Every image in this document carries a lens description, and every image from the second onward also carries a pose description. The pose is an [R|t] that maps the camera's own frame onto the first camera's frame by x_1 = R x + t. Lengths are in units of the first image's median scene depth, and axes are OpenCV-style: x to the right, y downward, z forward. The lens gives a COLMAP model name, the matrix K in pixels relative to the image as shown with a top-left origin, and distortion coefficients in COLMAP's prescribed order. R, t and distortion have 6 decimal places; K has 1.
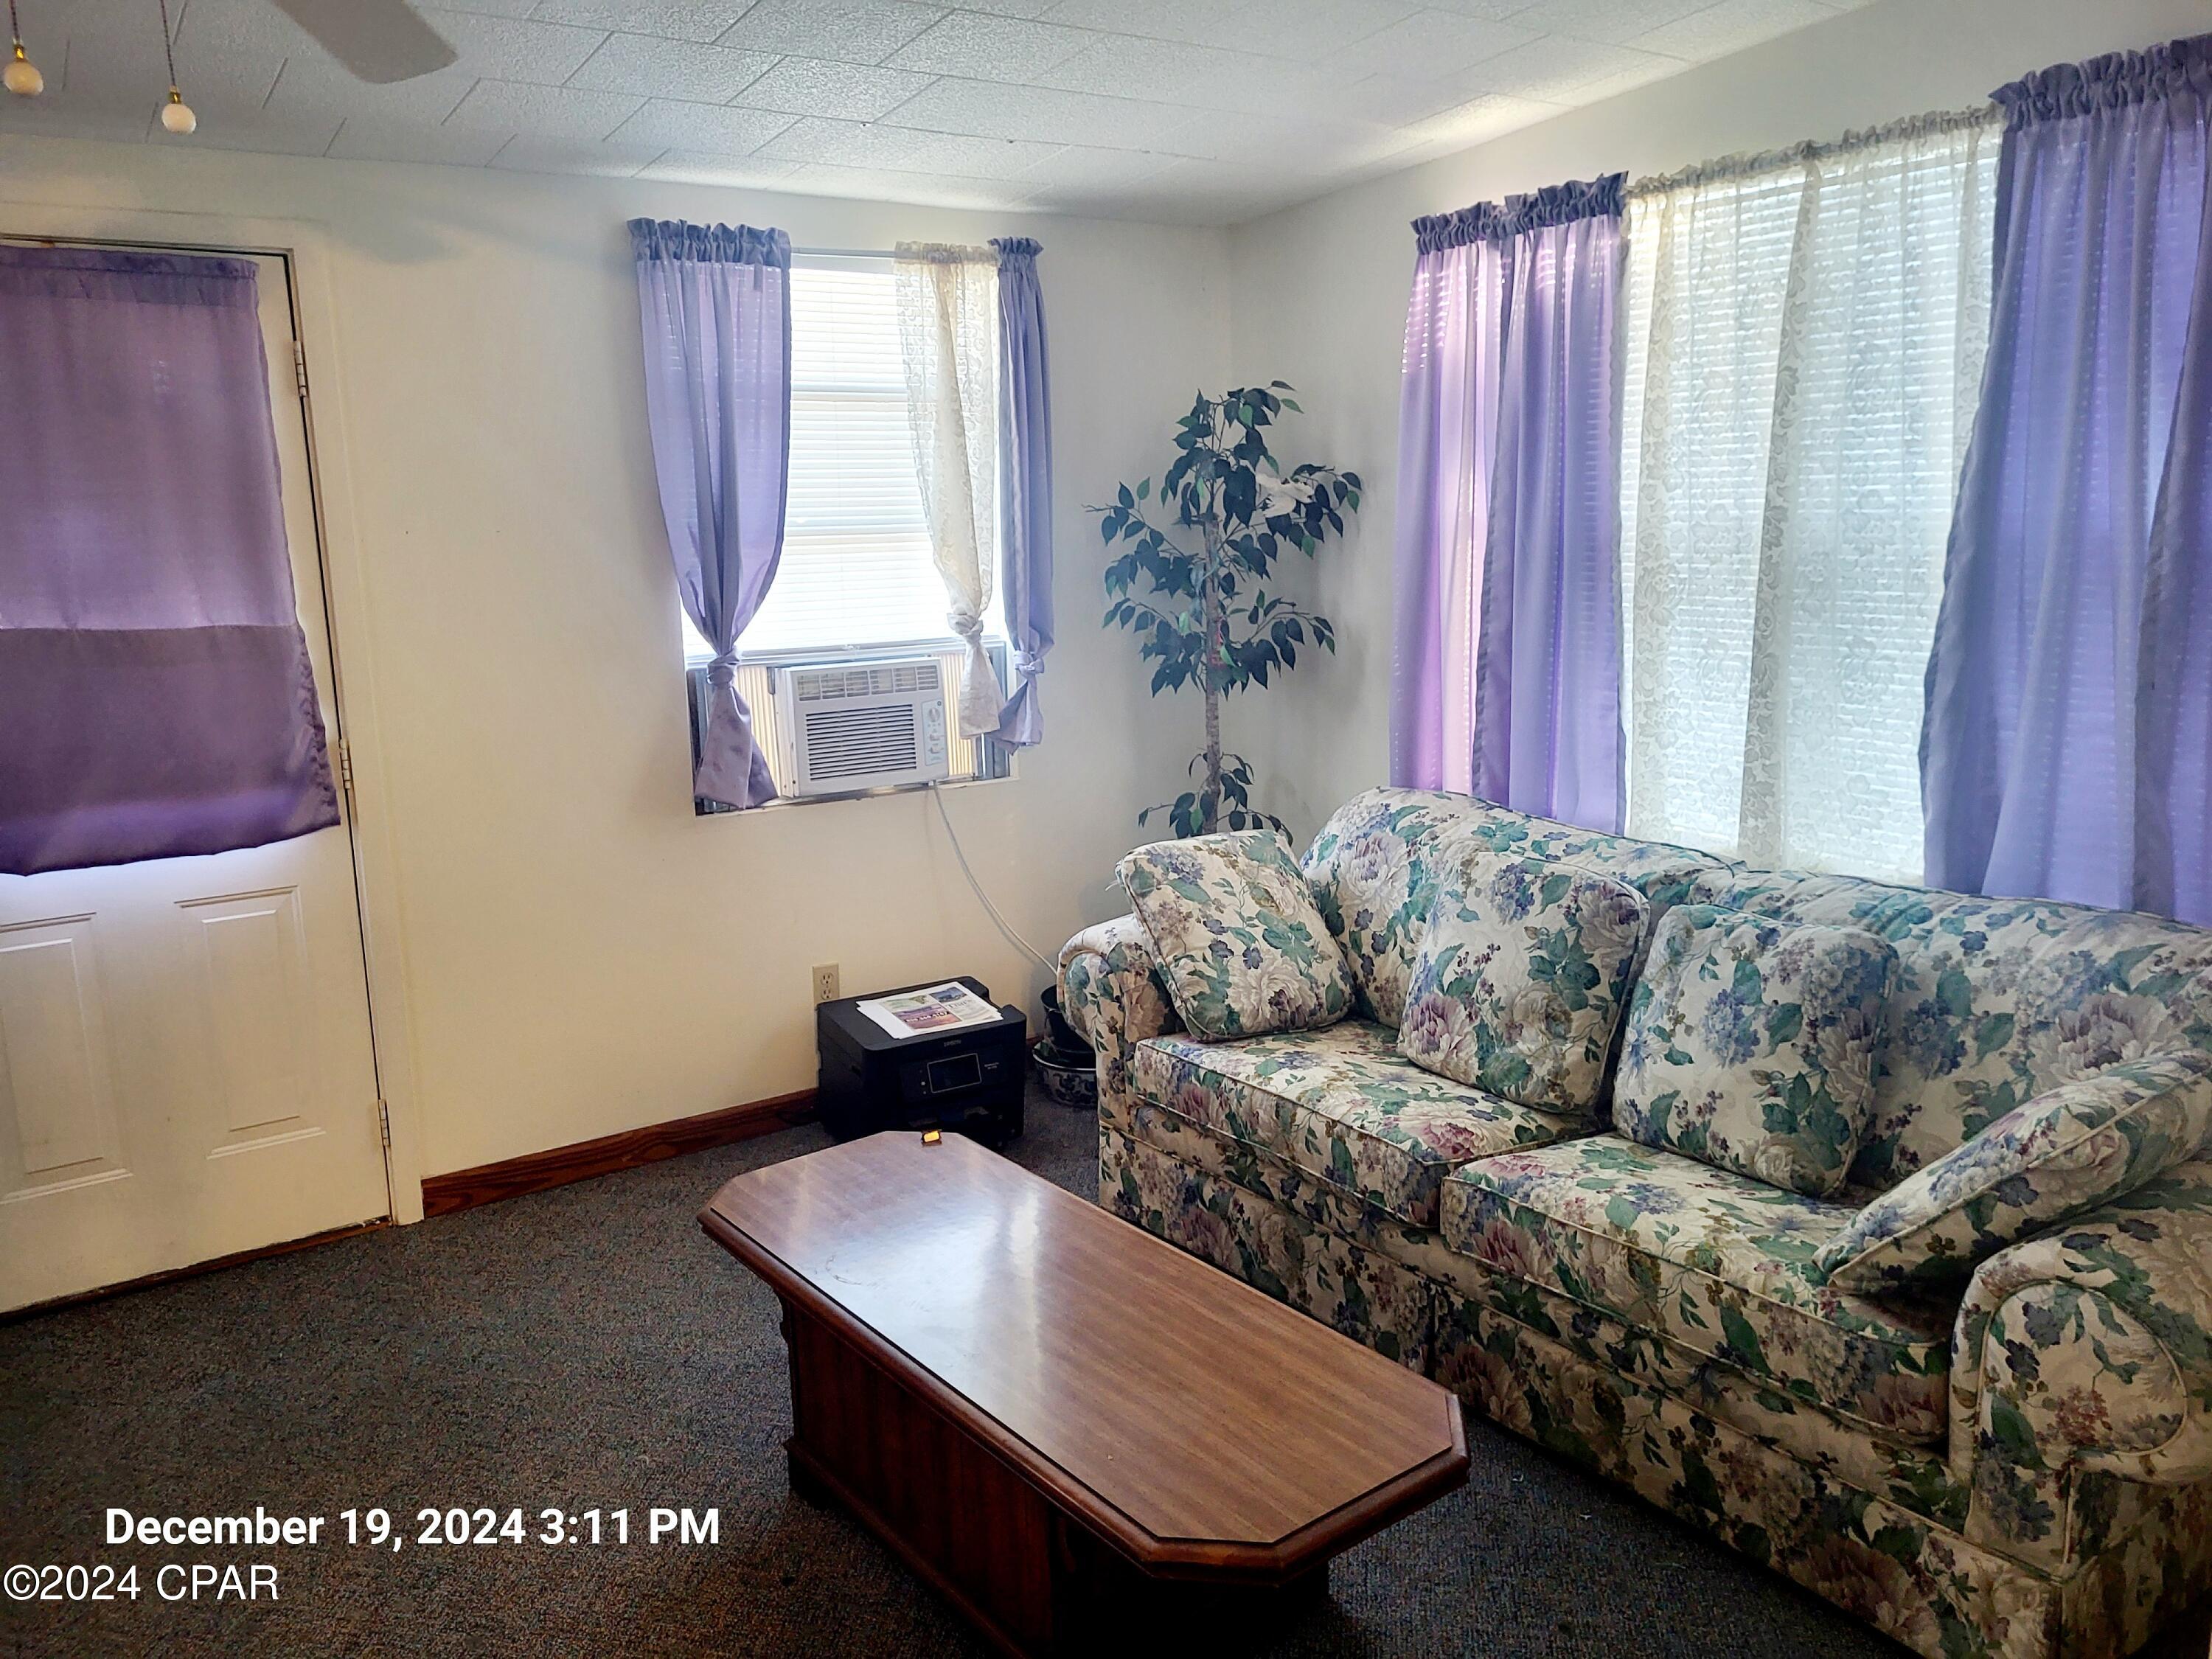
lens RADIAL K [[1672.9, 0, 1089.3], [0, 1672.9, 836.7], [0, 0, 1]] dist [0.047928, -0.039715]
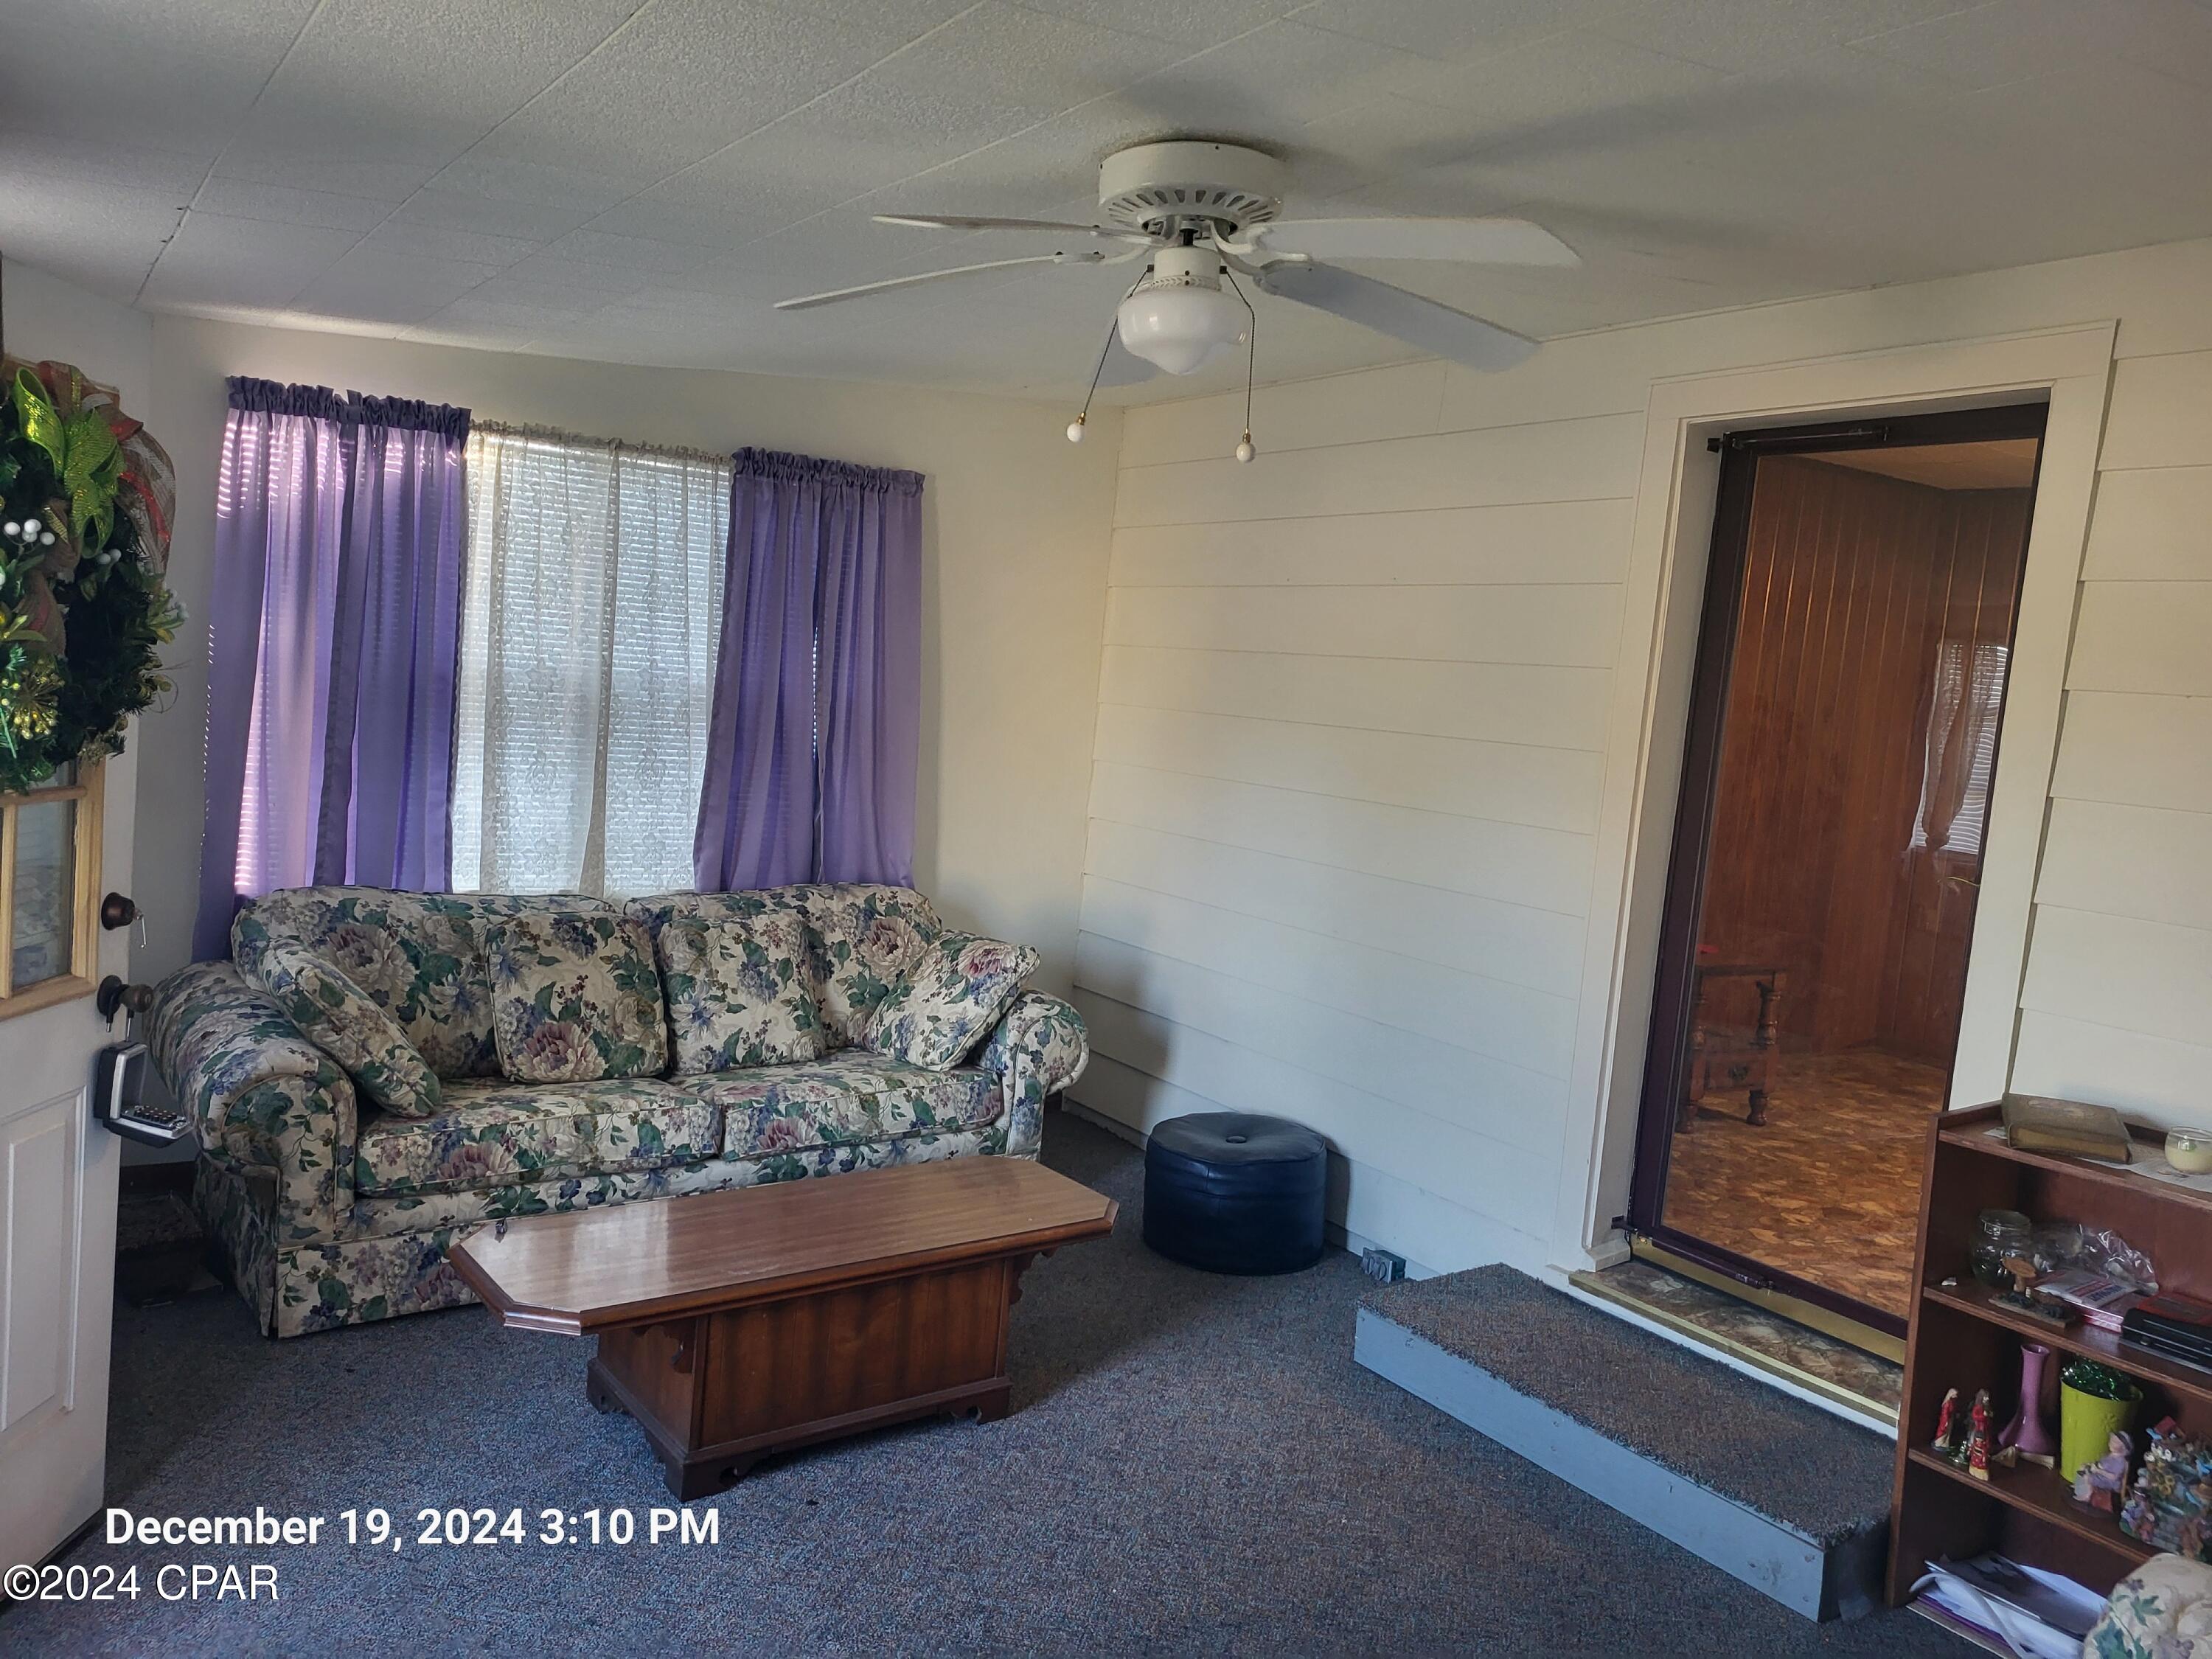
lens RADIAL K [[1672.9, 0, 1096.9], [0, 1672.9, 820.0], [0, 0, 1]] dist [0.047928, -0.039715]
pose [[-0.013569, -0.064516, 0.997824, -1.154803], [0.118949, 0.990726, 0.065675, -0.104232], [-0.992808, 0.119581, -0.005769, 0.593500]]
